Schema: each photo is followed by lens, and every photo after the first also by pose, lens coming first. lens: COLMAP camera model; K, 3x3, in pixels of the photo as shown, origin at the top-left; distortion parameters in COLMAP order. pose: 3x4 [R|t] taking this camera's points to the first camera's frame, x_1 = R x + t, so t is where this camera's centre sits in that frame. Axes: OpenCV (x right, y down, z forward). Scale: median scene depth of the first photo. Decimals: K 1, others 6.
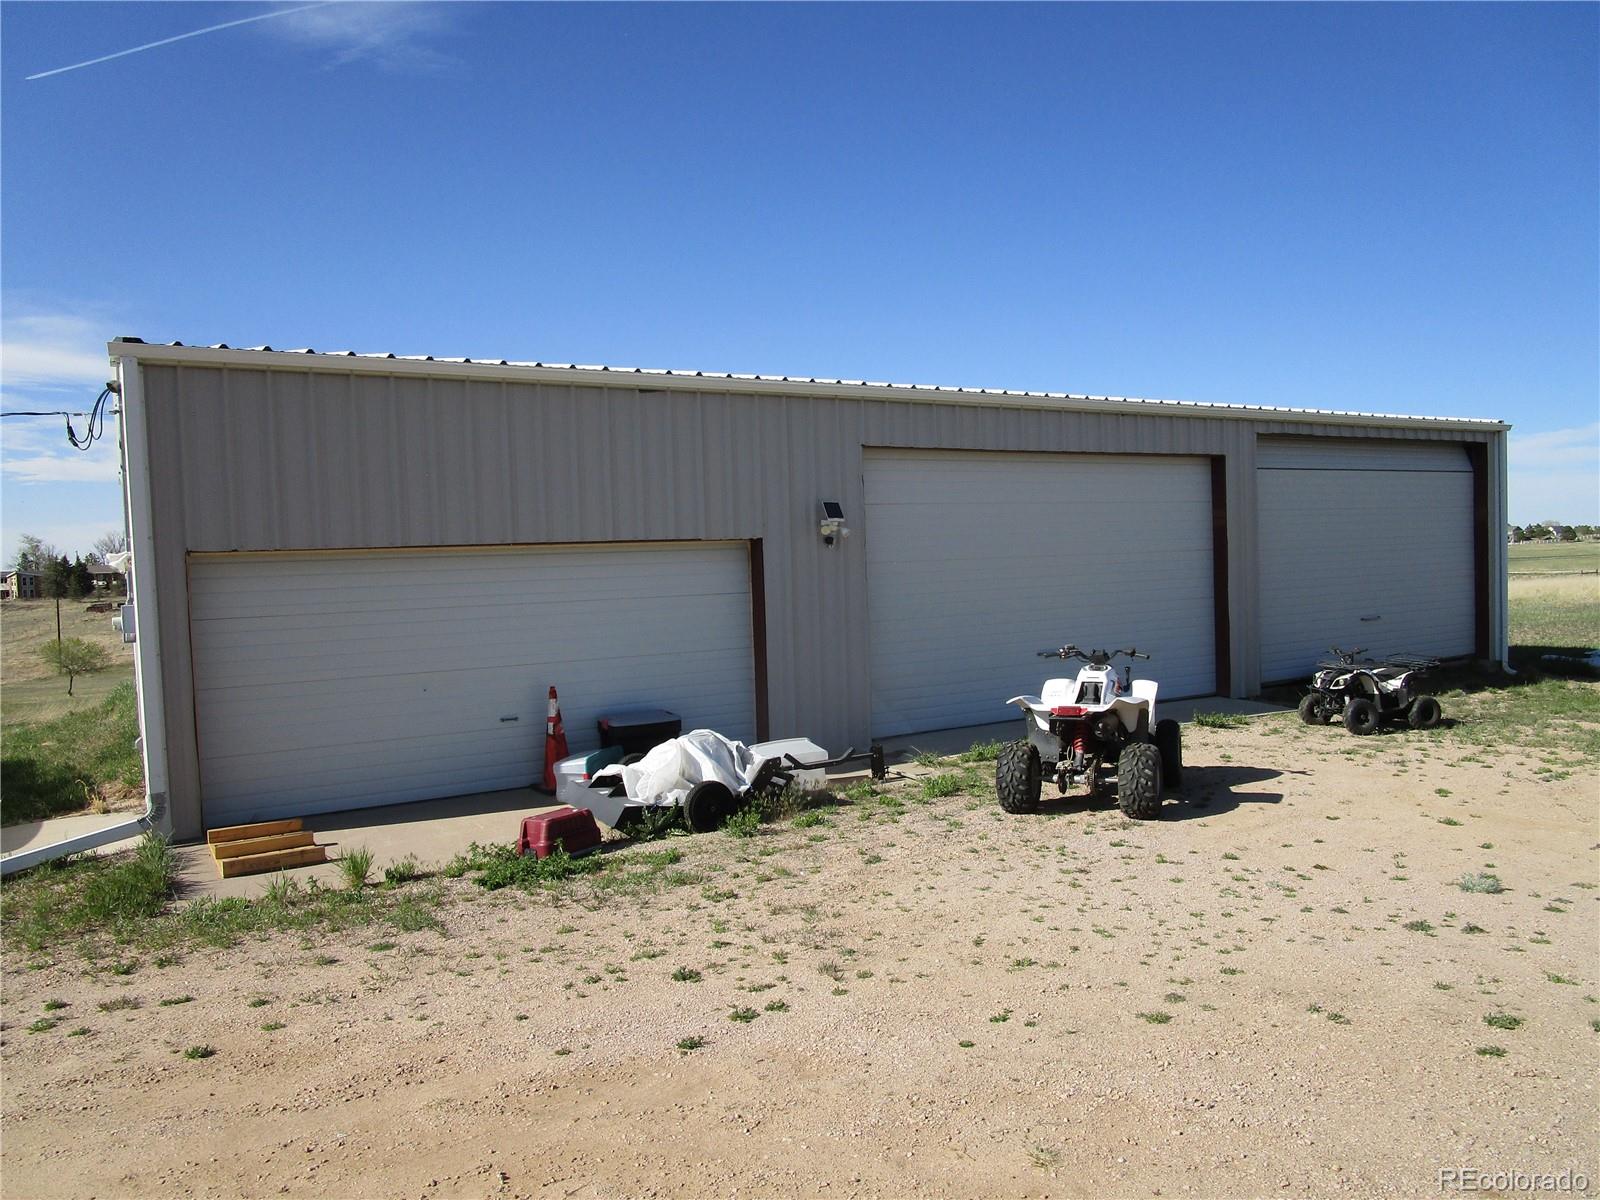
lens RADIAL K [[1165.5, 0, 801.3], [0, 1165.5, 598.2], [0, 0, 1]] dist [-0.023220, 0.009329]
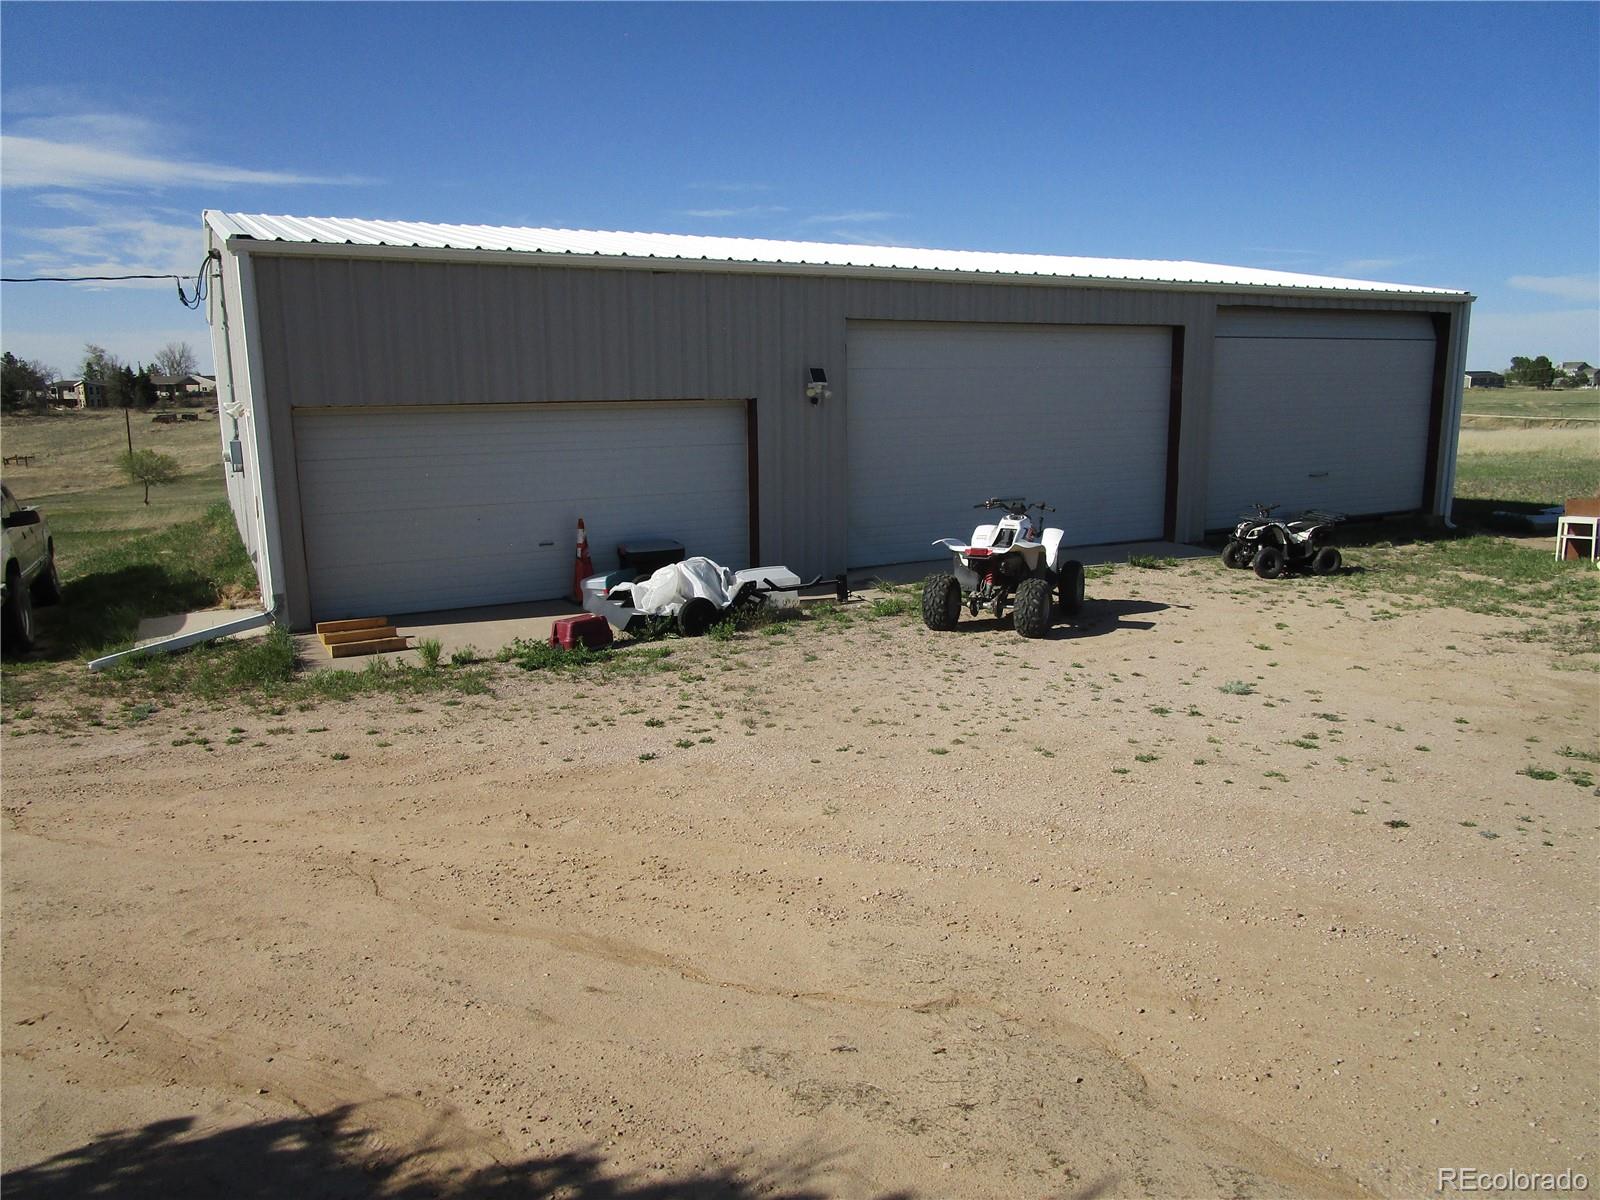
lens RADIAL K [[1165.5, 0, 800.1], [0, 1165.5, 602.6], [0, 0, 1]] dist [-0.023220, 0.009329]
pose [[0.998637, 0.031760, -0.041409, 0.084005], [-0.025067, 0.987881, 0.153173, -0.036186], [0.045772, -0.151926, 0.987331, -0.257592]]
